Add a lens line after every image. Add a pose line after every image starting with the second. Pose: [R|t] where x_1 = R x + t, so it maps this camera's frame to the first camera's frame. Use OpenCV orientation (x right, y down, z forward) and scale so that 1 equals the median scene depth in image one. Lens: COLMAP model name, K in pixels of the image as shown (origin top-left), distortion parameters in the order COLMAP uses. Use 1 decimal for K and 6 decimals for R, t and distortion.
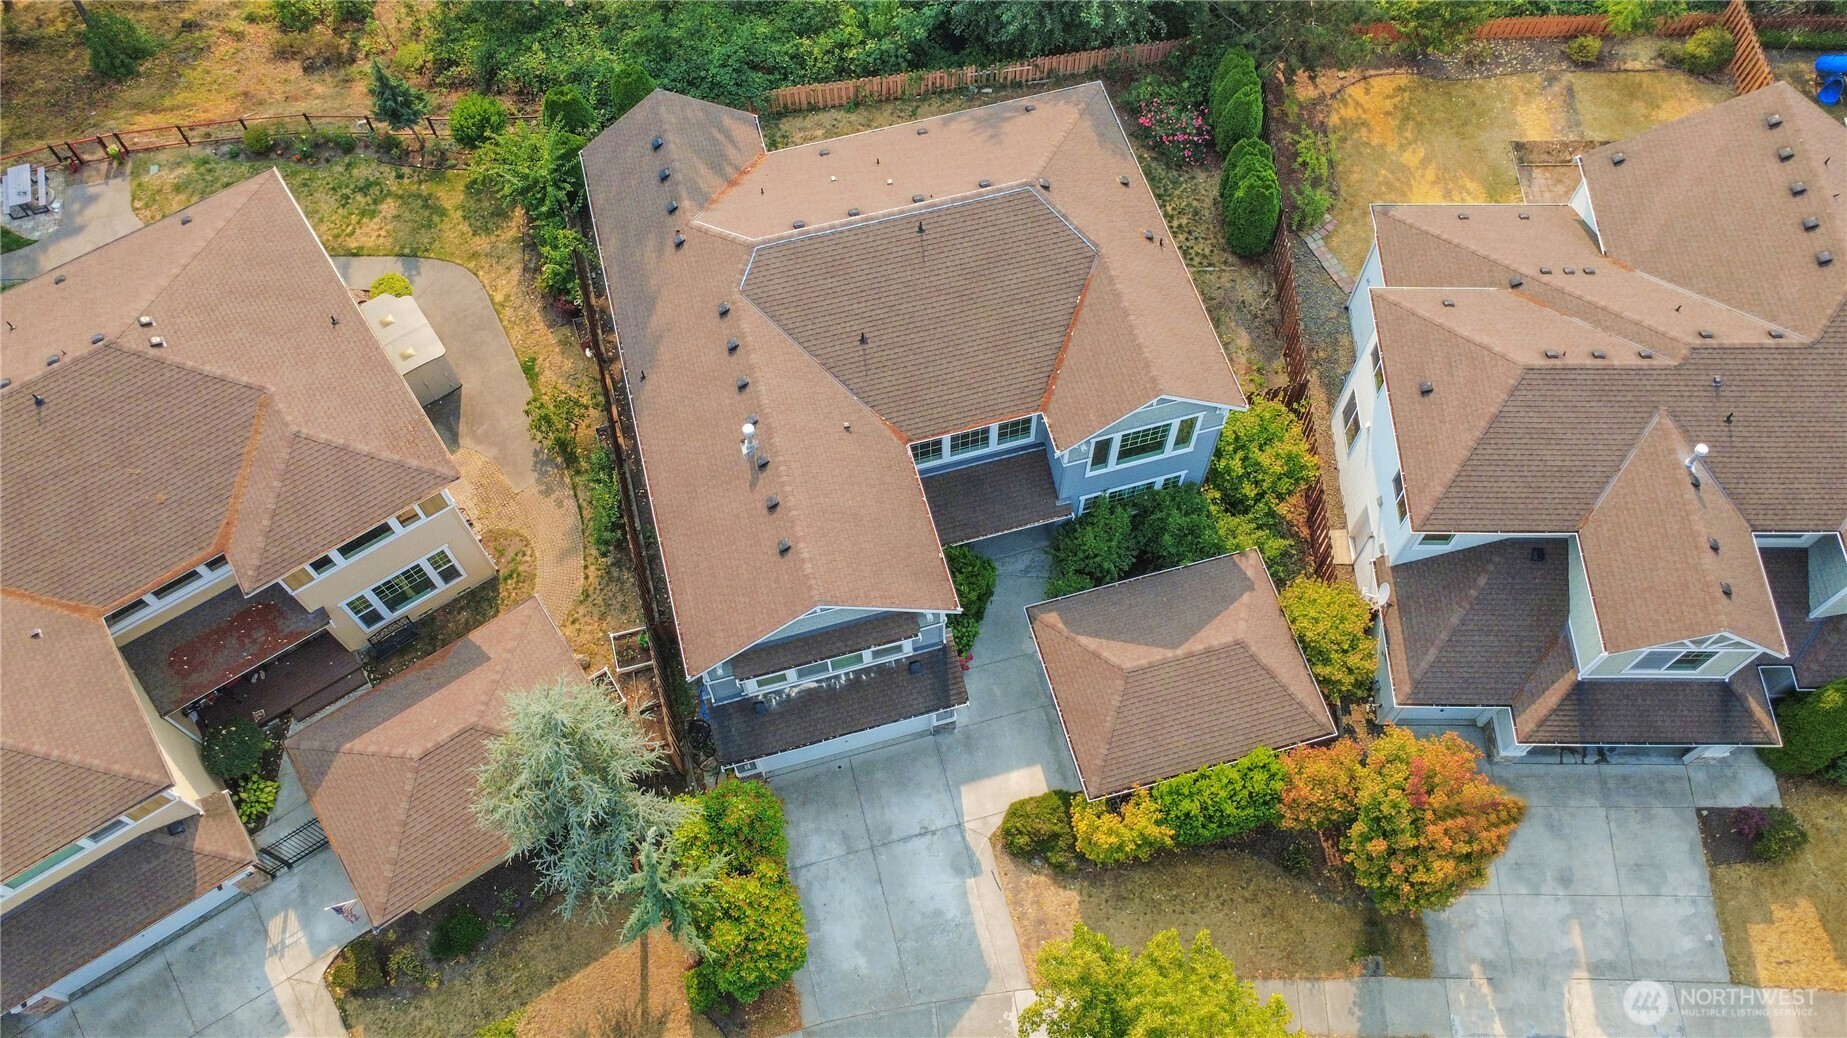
lens RADIAL K [[1372.2, 0, 923.5], [0, 1372.2, 519.0], [0, 0, 1]] dist [-0.001088, 0.000425]
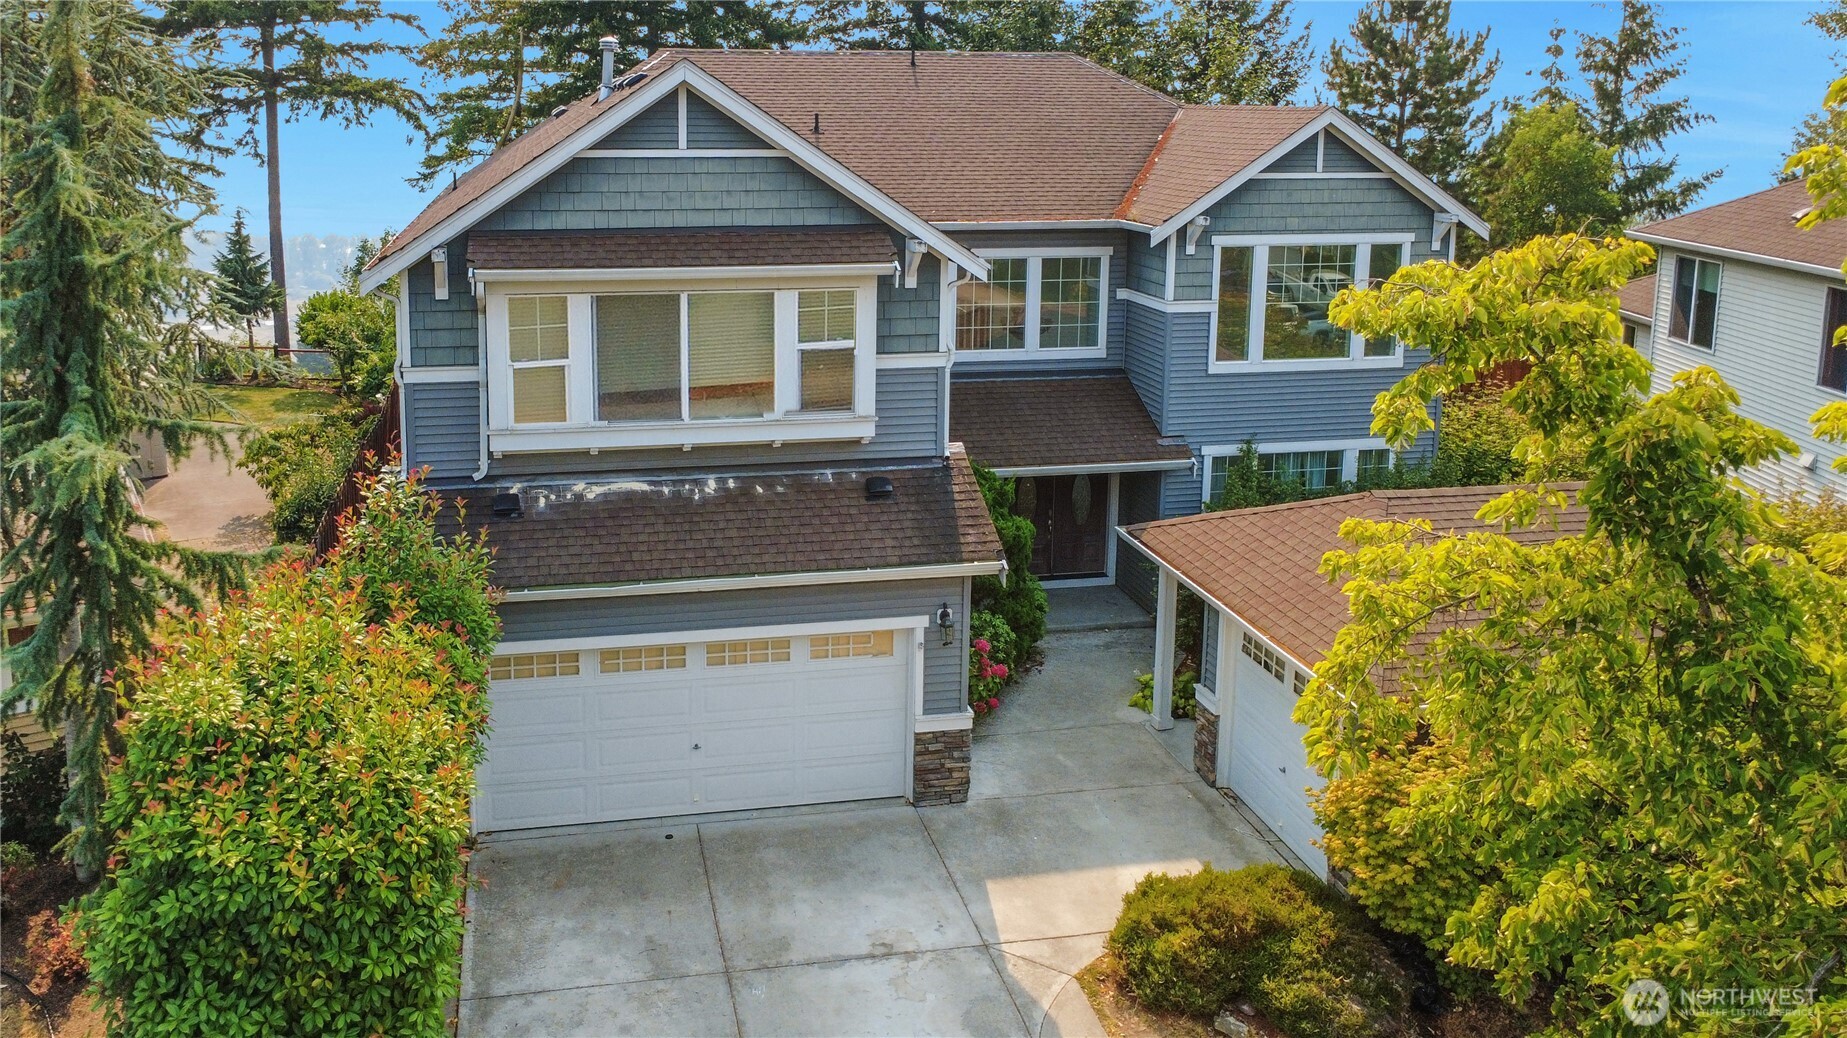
lens RADIAL K [[1434.3, 0, 806.4], [0, 1434.3, 343.3], [0, 0, 1]] dist [-0.003694, 0.001395]
pose [[0.996524, 0.030039, -0.077702, 0.004647], [-0.080556, 0.585146, -0.806917, 0.431805], [0.021228, 0.810372, 0.585532, 0.668039]]
